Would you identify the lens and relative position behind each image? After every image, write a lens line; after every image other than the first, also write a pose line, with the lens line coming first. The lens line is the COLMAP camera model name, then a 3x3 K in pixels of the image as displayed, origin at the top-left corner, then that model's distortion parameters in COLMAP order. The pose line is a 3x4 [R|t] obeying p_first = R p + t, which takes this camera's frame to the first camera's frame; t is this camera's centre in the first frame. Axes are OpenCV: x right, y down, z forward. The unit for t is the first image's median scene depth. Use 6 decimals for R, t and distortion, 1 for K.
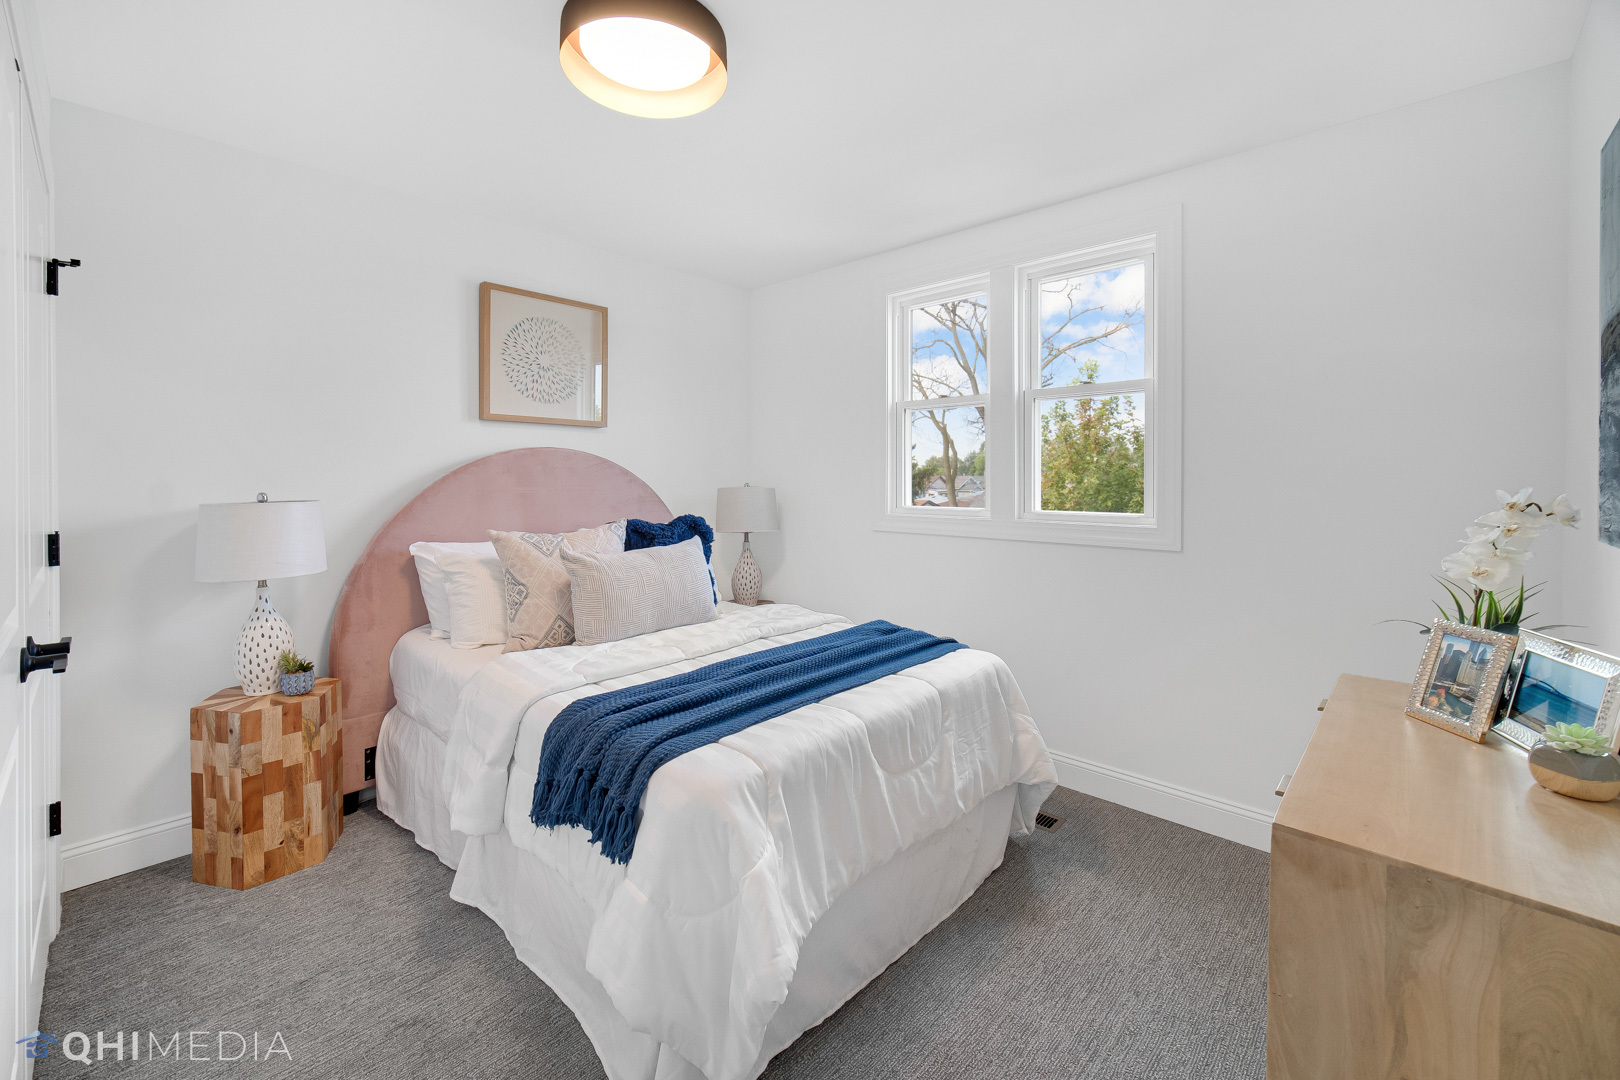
lens RADIAL K [[638.1, 0, 809.8], [0, 638.1, 495.0], [0, 0, 1]] dist [0.000110, -0.000735]
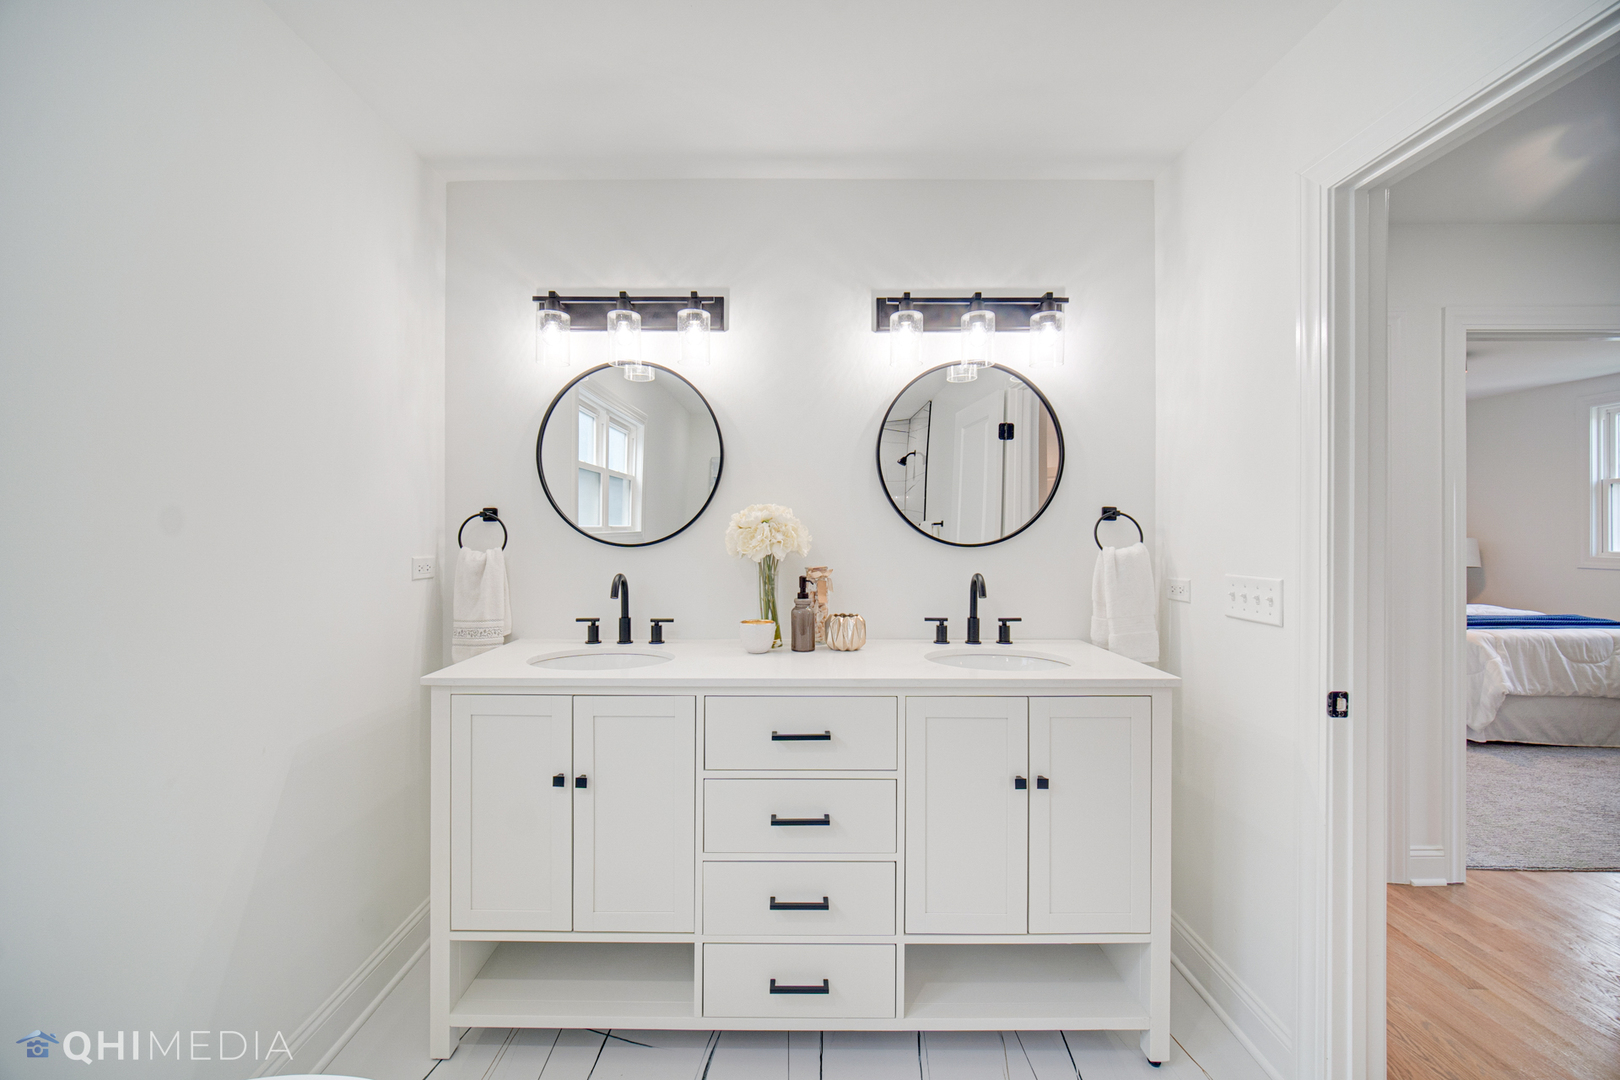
lens RADIAL K [[668.4, 0, 801.0], [0, 668.4, 525.1], [0, 0, 1]] dist [-0.000277, -0.000078]
pose [[0.674600, -0.003723, -0.738174, 0.035896], [-0.004926, 0.999942, -0.009545, -0.014835], [0.738167, 0.010076, 0.674542, -2.776452]]
